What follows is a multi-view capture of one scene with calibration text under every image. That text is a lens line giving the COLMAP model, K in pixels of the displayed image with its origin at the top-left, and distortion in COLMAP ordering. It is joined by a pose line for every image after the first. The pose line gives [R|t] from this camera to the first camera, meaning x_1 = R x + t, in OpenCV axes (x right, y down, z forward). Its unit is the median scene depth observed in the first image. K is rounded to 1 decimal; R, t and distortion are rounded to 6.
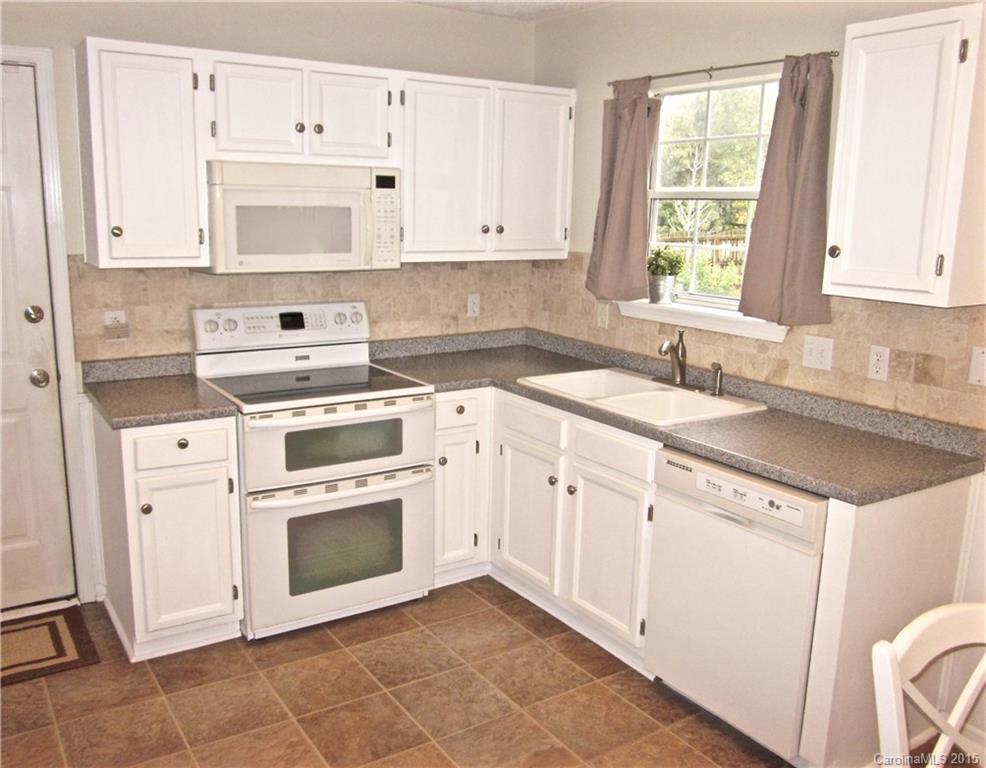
lens RADIAL K [[864.8, 0, 477.9], [0, 864.8, 384.1], [0, 0, 1]] dist [-0.036199, 0.024427]
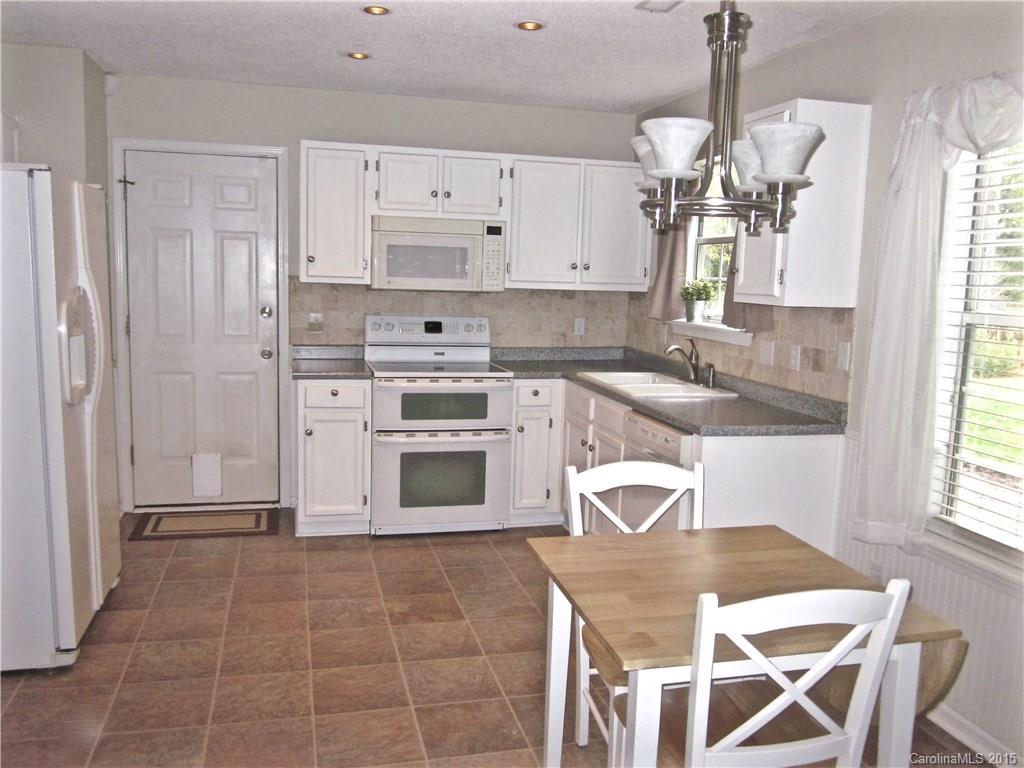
lens RADIAL K [[853.0, 0, 508.9], [0, 853.0, 378.8], [0, 0, 1]] dist [0.004869, 0.002279]
pose [[0.950588, 0.050249, -0.306361, 0.372258], [-0.075900, 0.994484, -0.072394, 0.114149], [0.301034, 0.092070, 0.949159, -0.324178]]
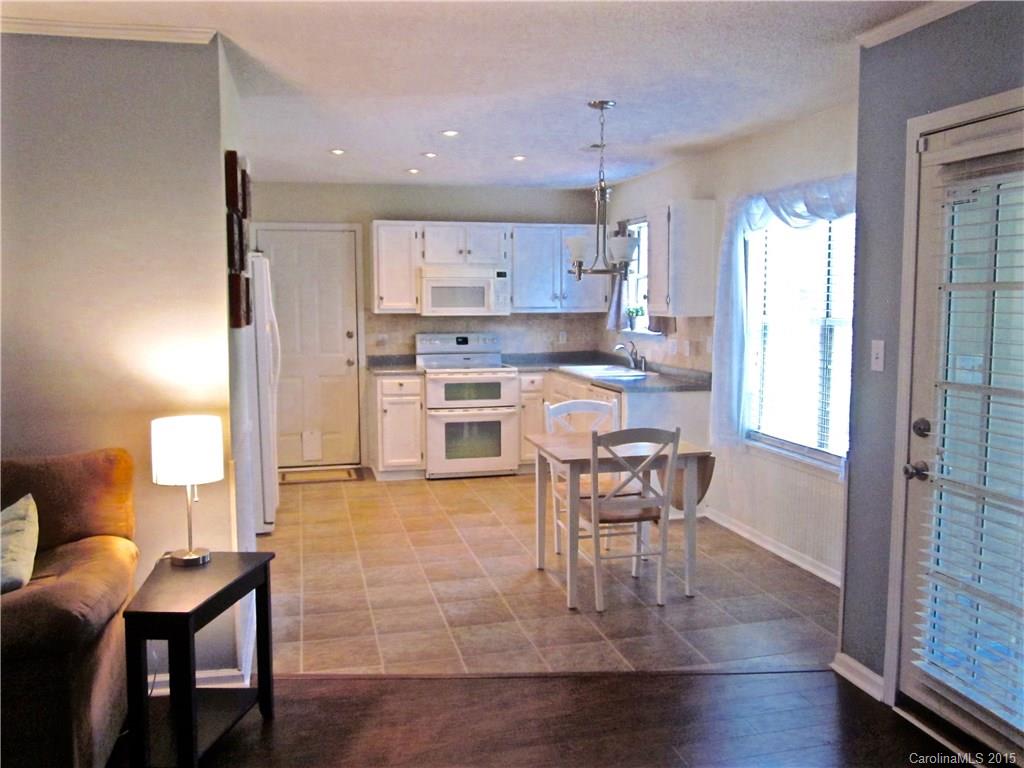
lens RADIAL K [[853.0, 0, 508.9], [0, 853.0, 378.8], [0, 0, 1]] dist [0.004869, 0.002279]
pose [[0.948247, 0.009158, -0.317402, 0.602075], [-0.044332, 0.993612, -0.103775, 0.249462], [0.314424, 0.112476, 0.942596, -0.992985]]
